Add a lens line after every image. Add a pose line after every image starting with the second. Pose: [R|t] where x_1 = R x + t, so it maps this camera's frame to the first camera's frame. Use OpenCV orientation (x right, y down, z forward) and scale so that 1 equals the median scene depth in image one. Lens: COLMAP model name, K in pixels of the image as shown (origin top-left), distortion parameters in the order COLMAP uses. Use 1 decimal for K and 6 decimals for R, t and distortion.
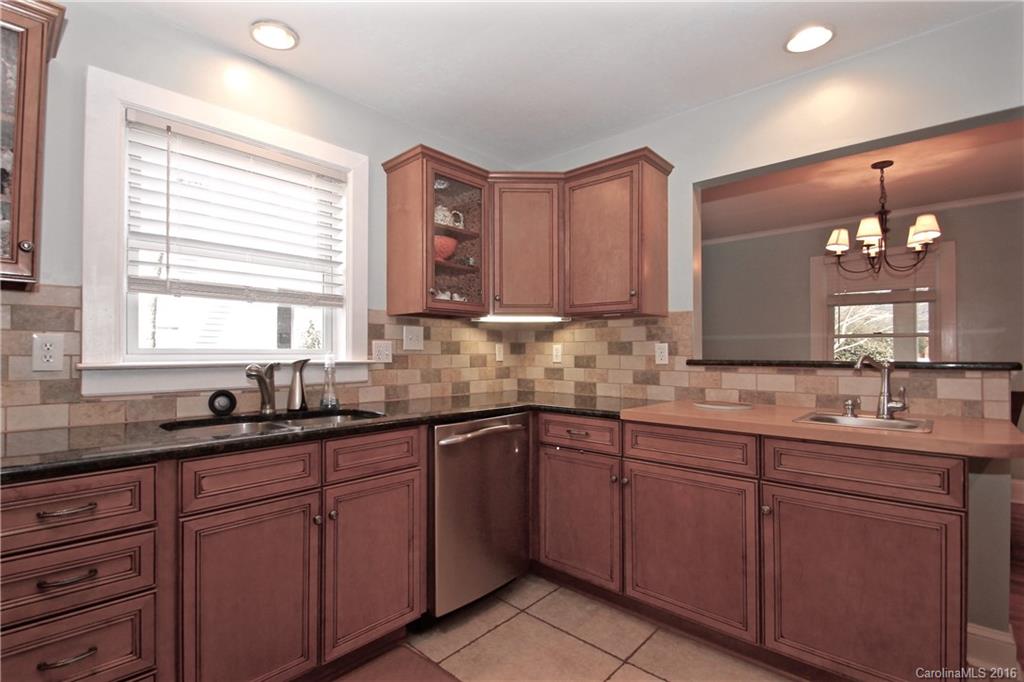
lens RADIAL K [[469.5, 0, 506.1], [0, 469.5, 339.5], [0, 0, 1]] dist [-0.002656, -0.009085]
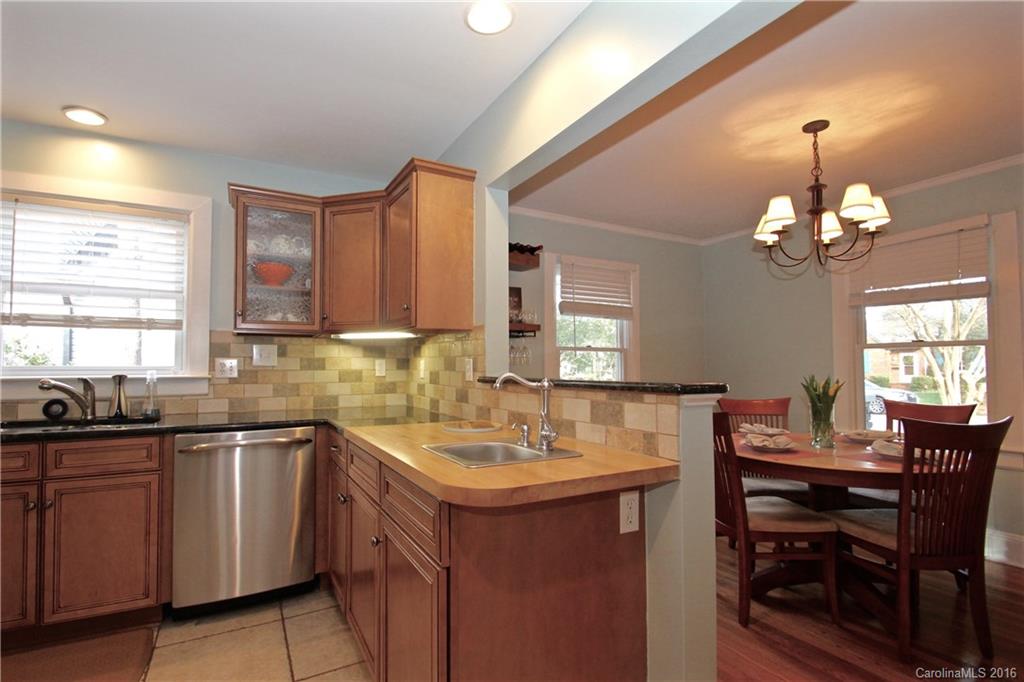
lens RADIAL K [[469.5, 0, 485.0], [0, 469.5, 340.5], [0, 0, 1]] dist [-0.002656, -0.009085]
pose [[0.950753, -0.018588, -0.309393, 0.683802], [0.011170, 0.999607, -0.025730, -0.004260], [0.309749, 0.021007, 0.950586, 0.123005]]
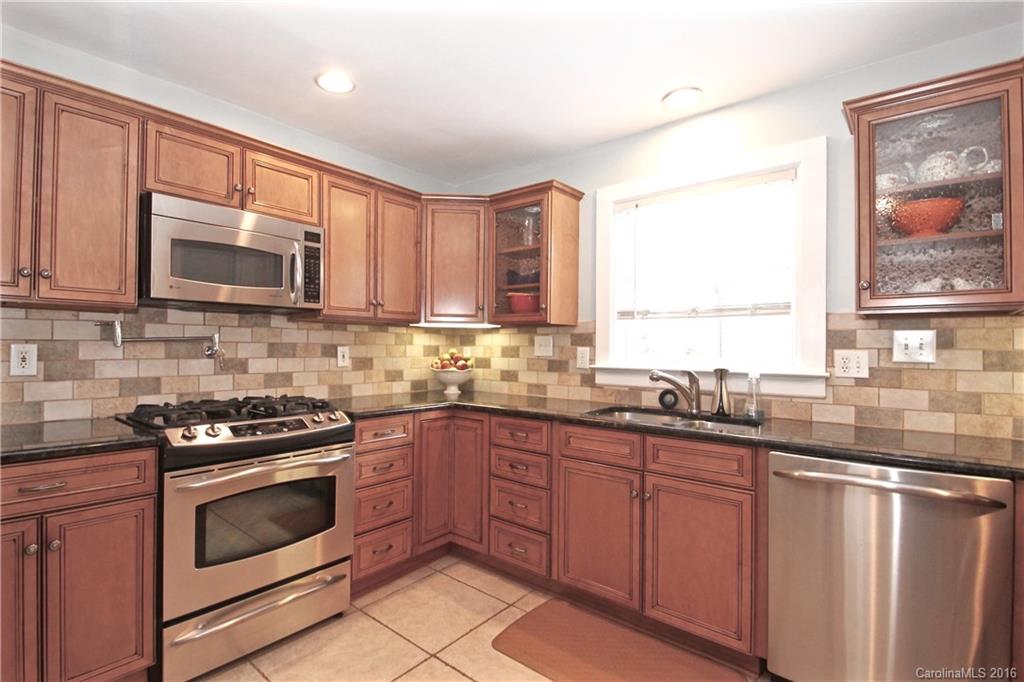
lens RADIAL K [[469.5, 0, 503.8], [0, 469.5, 346.0], [0, 0, 1]] dist [-0.002656, -0.009085]
pose [[0.069862, -0.006443, -0.997536, 0.513391], [0.013507, 0.999894, -0.005512, -0.009221], [0.997465, -0.013089, 0.069942, 0.343940]]
